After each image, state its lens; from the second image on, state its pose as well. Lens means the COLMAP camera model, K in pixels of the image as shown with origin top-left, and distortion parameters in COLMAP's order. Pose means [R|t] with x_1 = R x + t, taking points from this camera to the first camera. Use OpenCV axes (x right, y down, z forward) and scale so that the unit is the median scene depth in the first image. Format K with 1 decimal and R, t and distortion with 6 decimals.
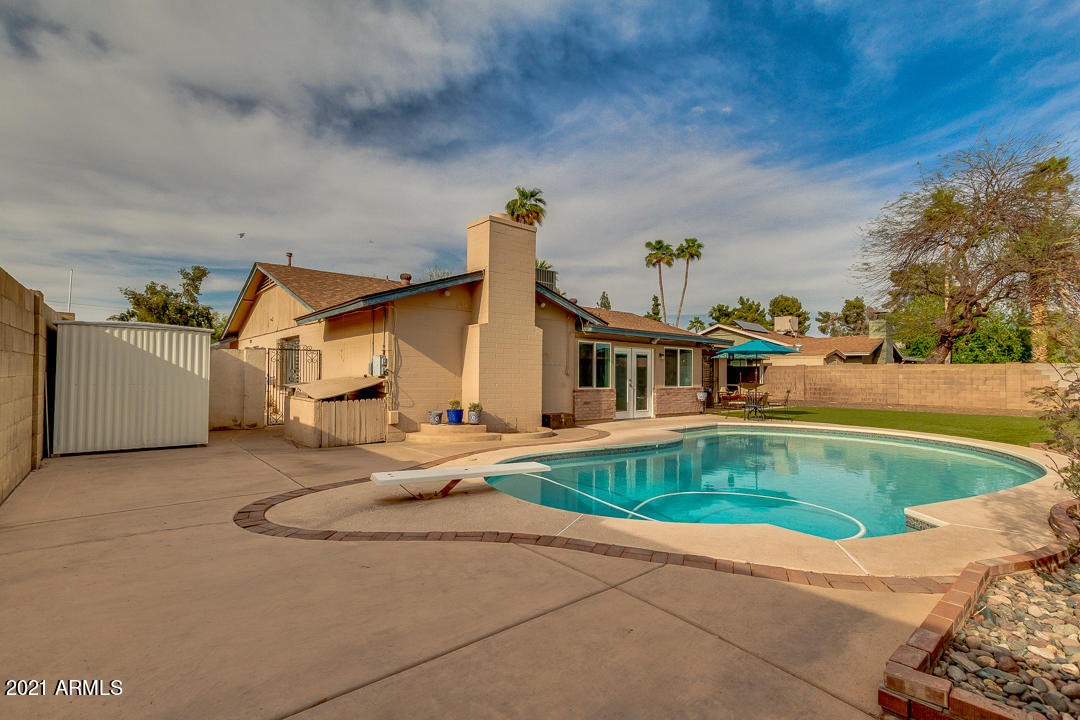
lens RADIAL K [[498.2, 0, 542.9], [0, 498.2, 362.8], [0, 0, 1]] dist [0.000762, -0.000223]
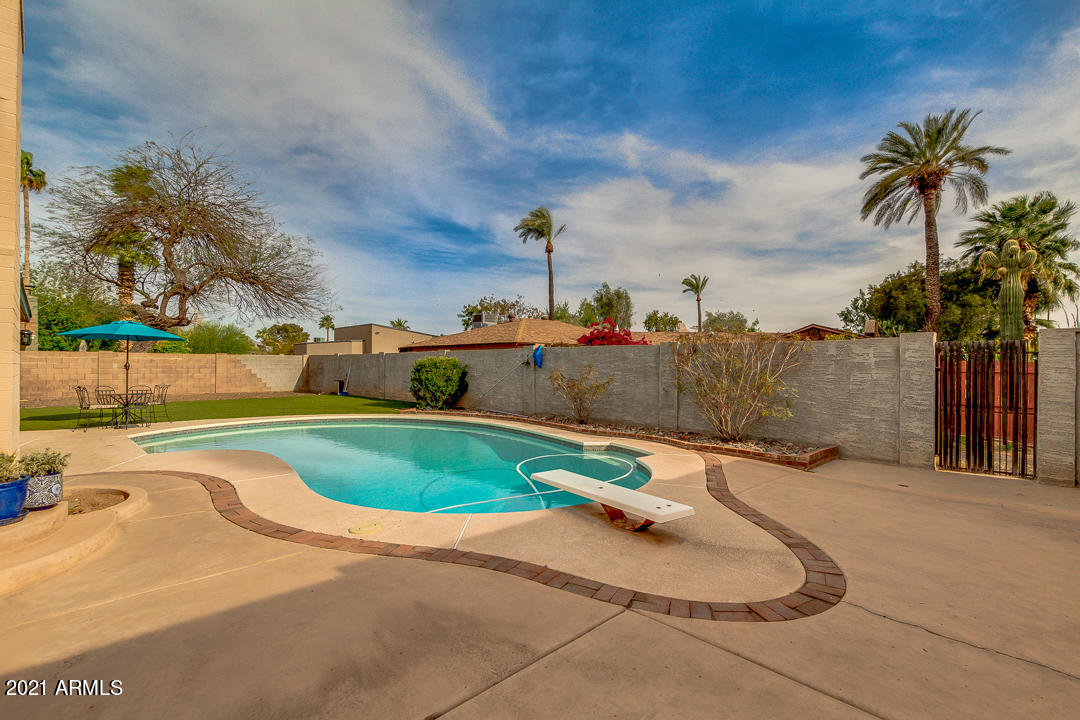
lens RADIAL K [[498.2, 0, 542.9], [0, 498.2, 362.8], [0, 0, 1]] dist [0.000762, -0.000223]
pose [[-0.067565, -0.004194, 0.997706, -0.273984], [-0.027112, 0.999630, 0.002366, -0.001506], [-0.997346, -0.026890, -0.067653, 0.312625]]
